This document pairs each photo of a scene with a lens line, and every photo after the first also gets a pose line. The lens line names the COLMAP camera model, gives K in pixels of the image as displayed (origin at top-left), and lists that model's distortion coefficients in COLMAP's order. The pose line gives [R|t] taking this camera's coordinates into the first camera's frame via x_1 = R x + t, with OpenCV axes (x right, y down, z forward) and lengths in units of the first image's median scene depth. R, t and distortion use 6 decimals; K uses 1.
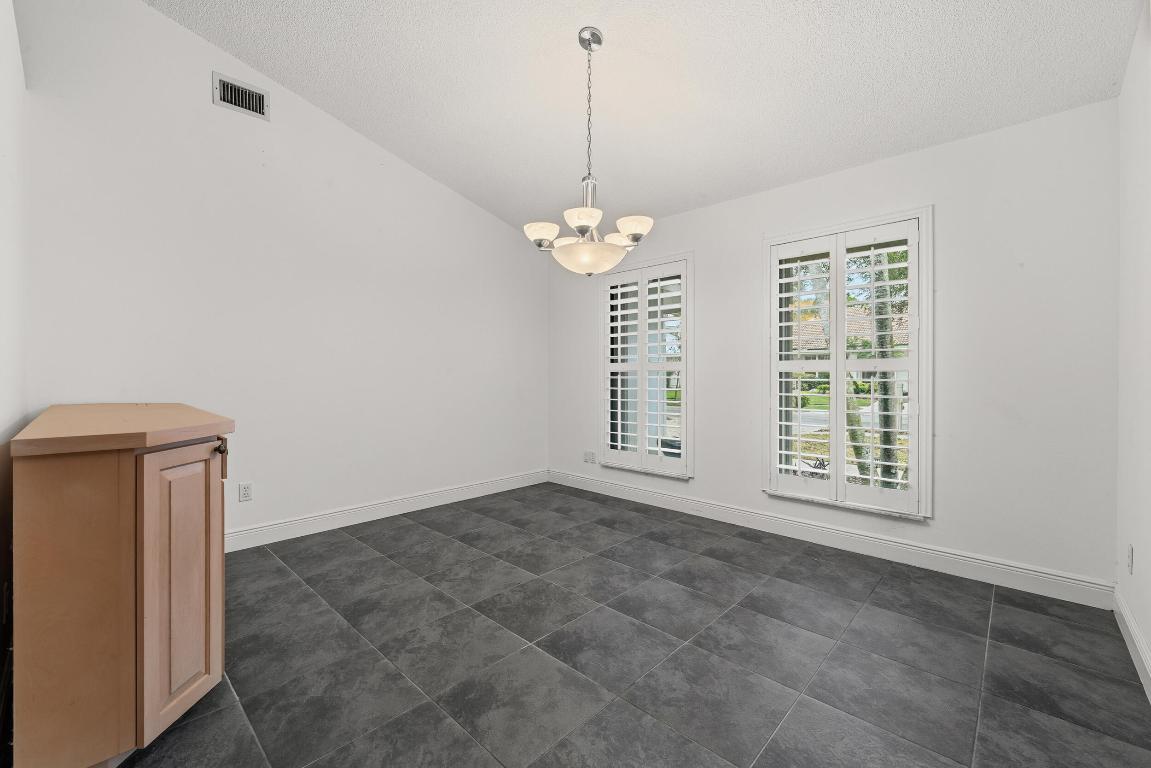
lens RADIAL K [[470.1, 0, 568.3], [0, 470.1, 375.9], [0, 0, 1]] dist [0.003875, 0.000509]
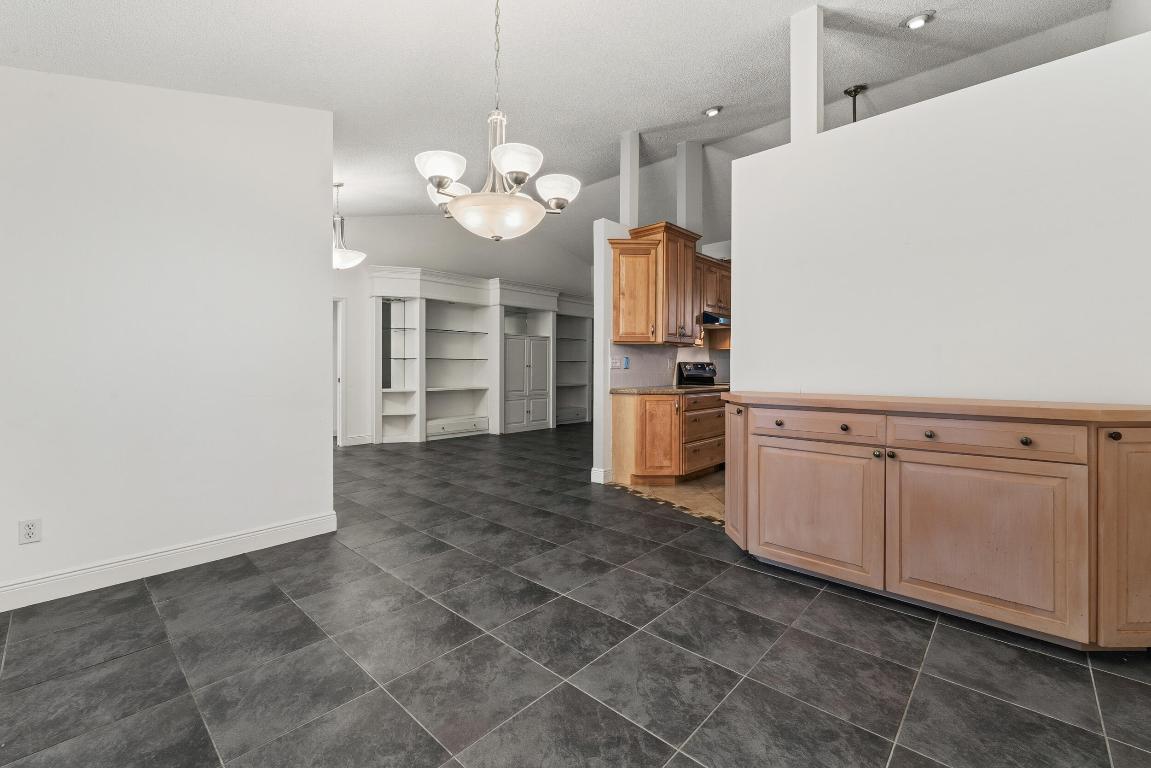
lens RADIAL K [[470.1, 0, 573.7], [0, 470.1, 374.4], [0, 0, 1]] dist [0.003875, 0.000509]
pose [[-0.999768, -0.000064, -0.021541, -0.065409], [-0.000419, 0.999864, 0.016474, -0.004580], [0.021537, 0.016479, -0.999632, 1.765204]]
